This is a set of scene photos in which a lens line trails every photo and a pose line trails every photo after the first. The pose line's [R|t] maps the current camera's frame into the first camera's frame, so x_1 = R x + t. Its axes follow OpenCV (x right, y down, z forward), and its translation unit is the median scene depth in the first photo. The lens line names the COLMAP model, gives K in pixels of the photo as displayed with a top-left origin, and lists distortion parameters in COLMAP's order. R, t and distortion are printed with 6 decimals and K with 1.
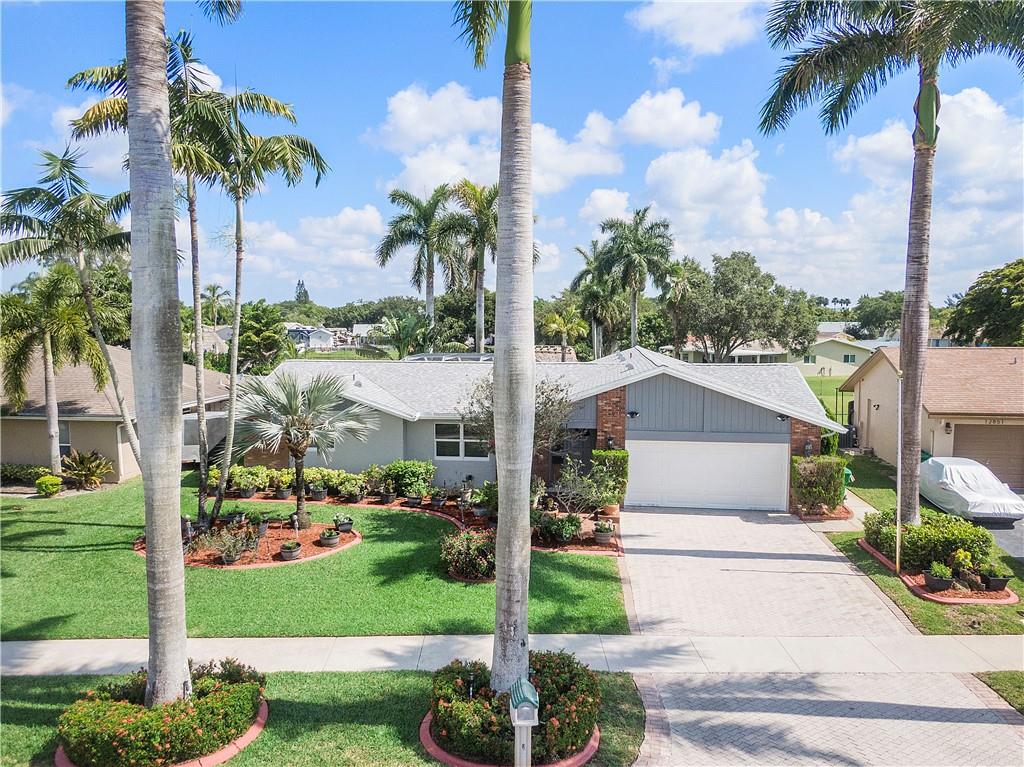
lens RADIAL K [[735.4, 0, 510.0], [0, 735.4, 375.4], [0, 0, 1]] dist [0.034731, -0.050753]
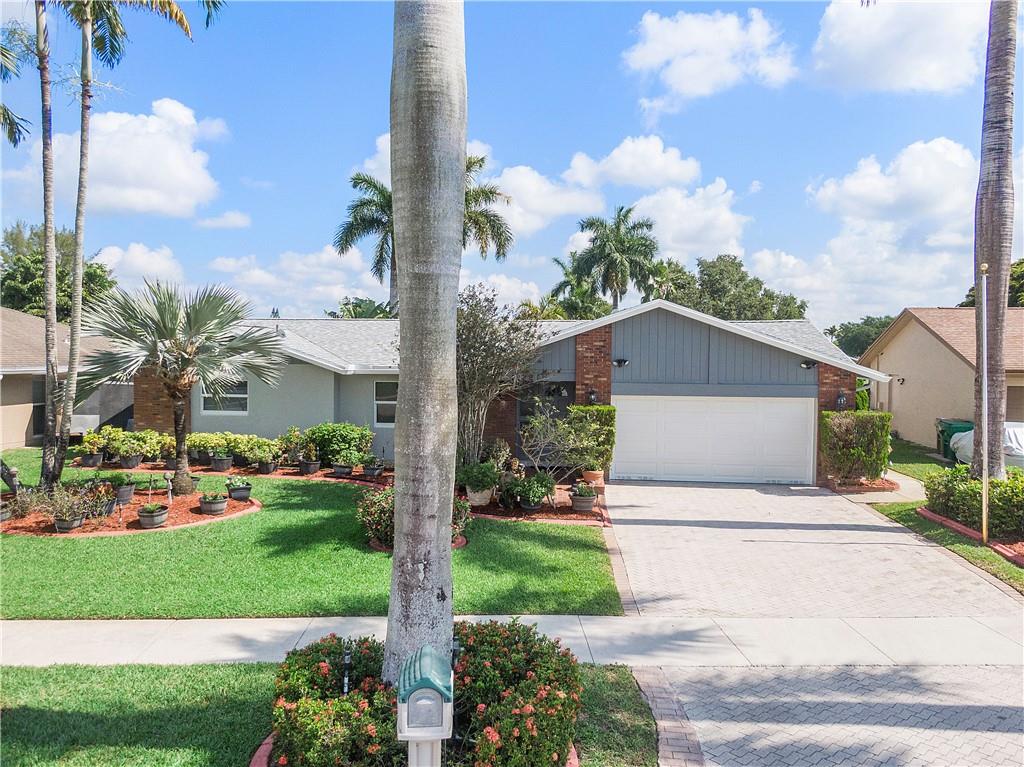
lens RADIAL K [[735.4, 0, 509.4], [0, 735.4, 380.5], [0, 0, 1]] dist [0.034731, -0.050753]
pose [[0.999583, 0.007343, 0.027928, 0.029068], [-0.006141, 0.999060, -0.042905, 0.125632], [-0.028216, 0.042715, 0.998689, 0.245101]]
